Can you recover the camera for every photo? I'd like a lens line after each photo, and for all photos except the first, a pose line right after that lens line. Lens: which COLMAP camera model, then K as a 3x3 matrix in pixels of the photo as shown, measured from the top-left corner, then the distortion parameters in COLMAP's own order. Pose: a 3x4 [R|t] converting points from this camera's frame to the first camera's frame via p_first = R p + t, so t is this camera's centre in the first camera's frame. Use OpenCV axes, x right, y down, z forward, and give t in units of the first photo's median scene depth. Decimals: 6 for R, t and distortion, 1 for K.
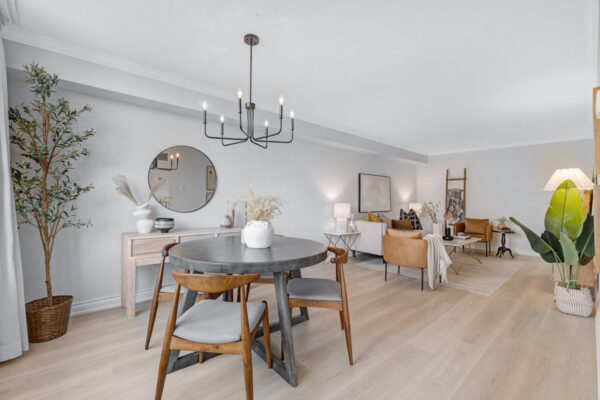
lens RADIAL K [[248.5, 0, 296.3], [0, 248.5, 199.9], [0, 0, 1]] dist [-0.013027, -0.000158]
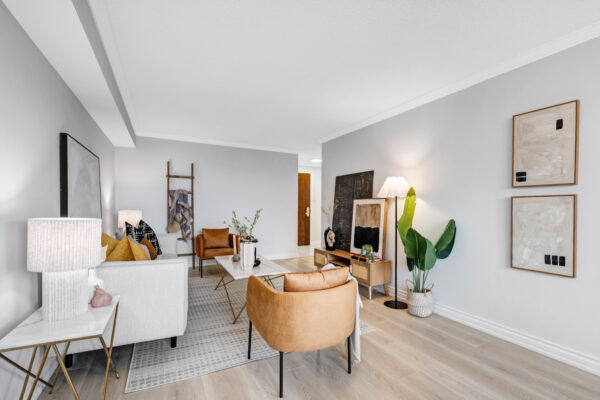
lens RADIAL K [[262.5, 0, 315.3], [0, 262.5, 212.7], [0, 0, 1]] dist [-0.011446, -0.000328]
pose [[0.216095, -0.019368, 0.976180, -0.024229], [-0.010439, 0.999700, 0.022146, 0.001611], [-0.976317, -0.014976, 0.215828, 0.455270]]
